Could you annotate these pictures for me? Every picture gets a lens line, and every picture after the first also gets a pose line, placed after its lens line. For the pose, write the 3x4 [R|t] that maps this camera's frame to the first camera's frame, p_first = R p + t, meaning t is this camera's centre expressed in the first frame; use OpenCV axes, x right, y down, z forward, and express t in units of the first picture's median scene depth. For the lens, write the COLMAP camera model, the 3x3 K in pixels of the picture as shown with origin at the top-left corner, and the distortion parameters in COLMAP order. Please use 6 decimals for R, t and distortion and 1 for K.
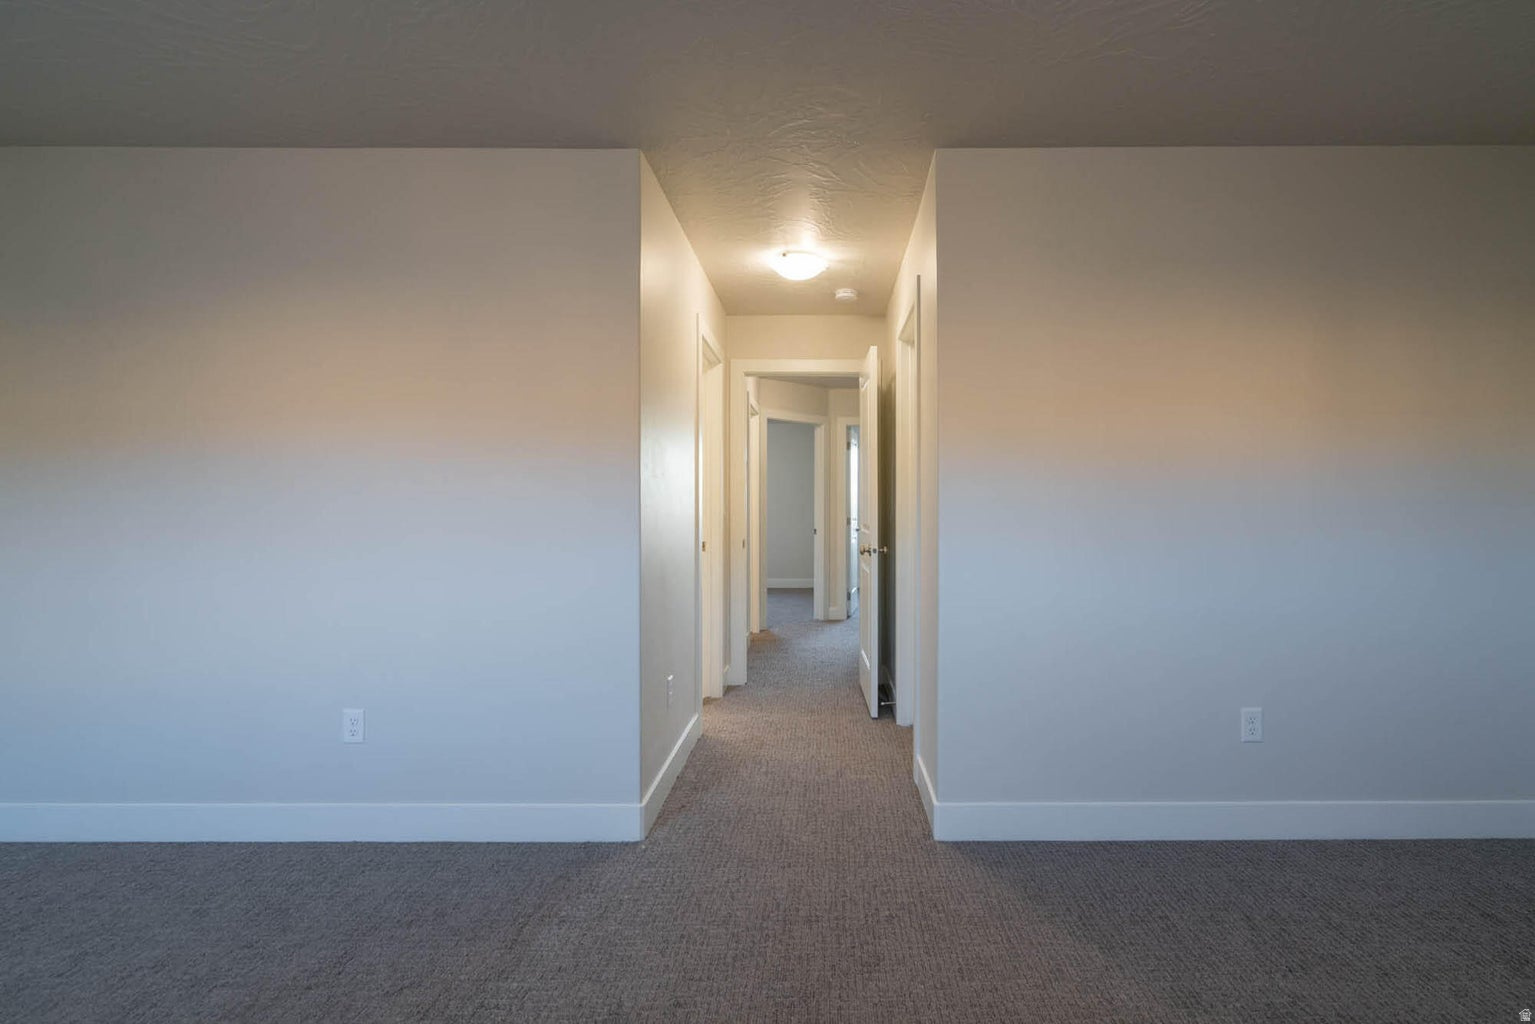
lens RADIAL K [[712.4, 0, 778.8], [0, 712.4, 506.2], [0, 0, 1]] dist [-0.003265, -0.000340]
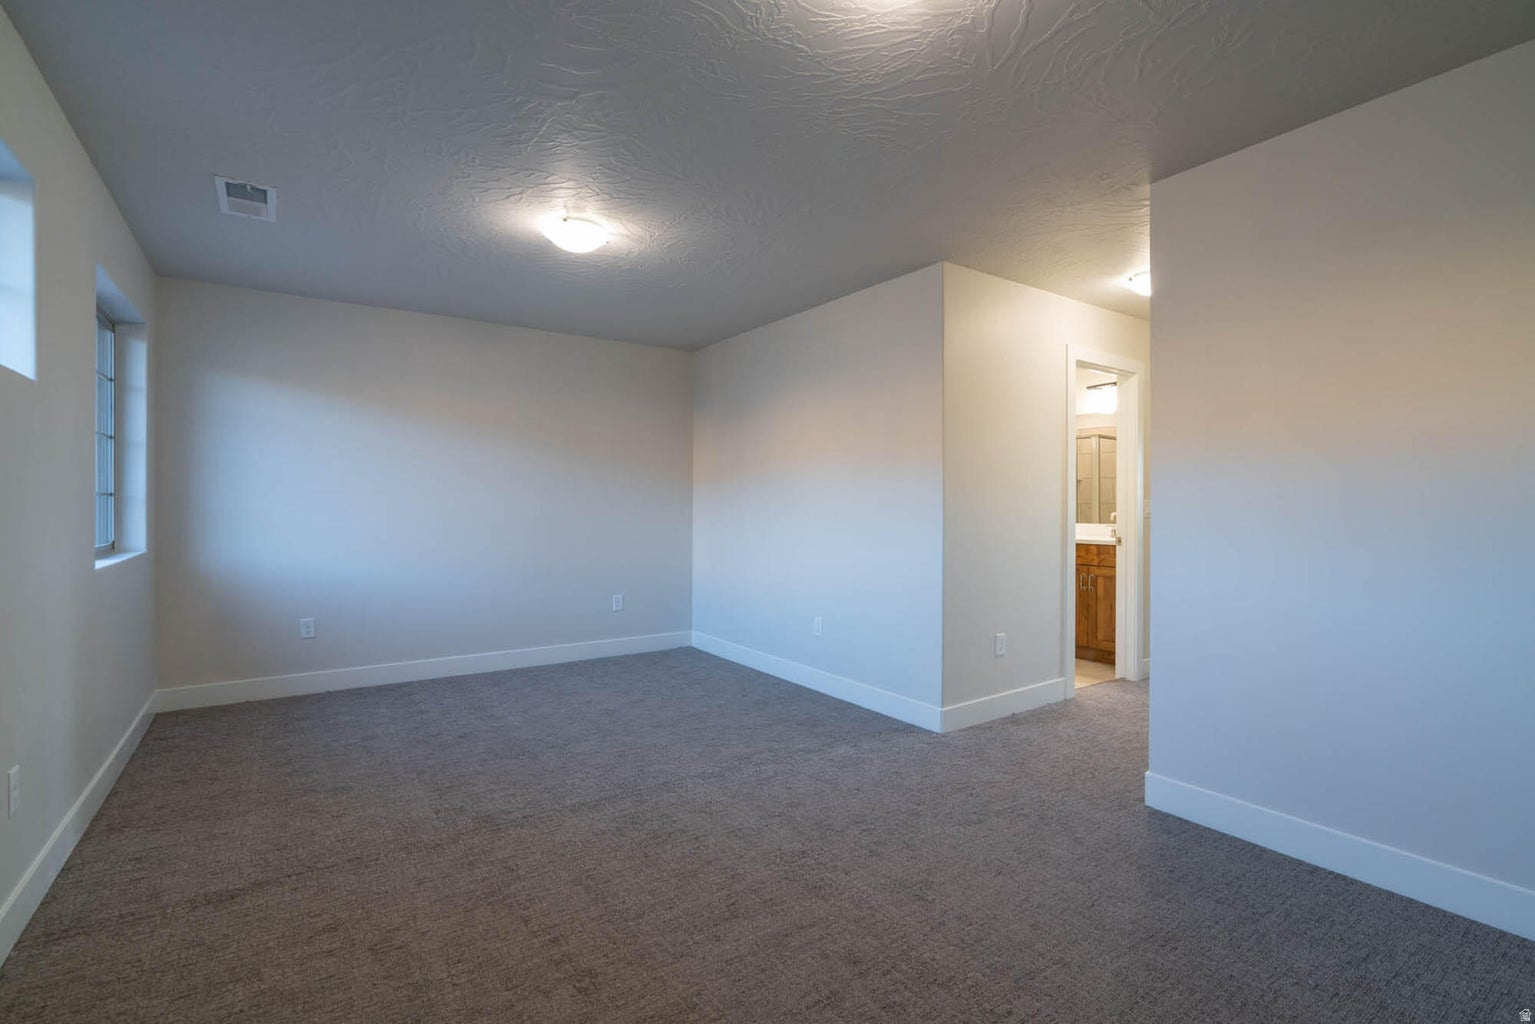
lens RADIAL K [[712.4, 0, 773.7], [0, 712.4, 507.7], [0, 0, 1]] dist [-0.003265, -0.000340]
pose [[0.574218, 0.007982, -0.818663, 0.816260], [-0.004945, 0.999968, 0.006281, -0.002607], [0.818687, 0.000441, 0.574239, -0.124355]]
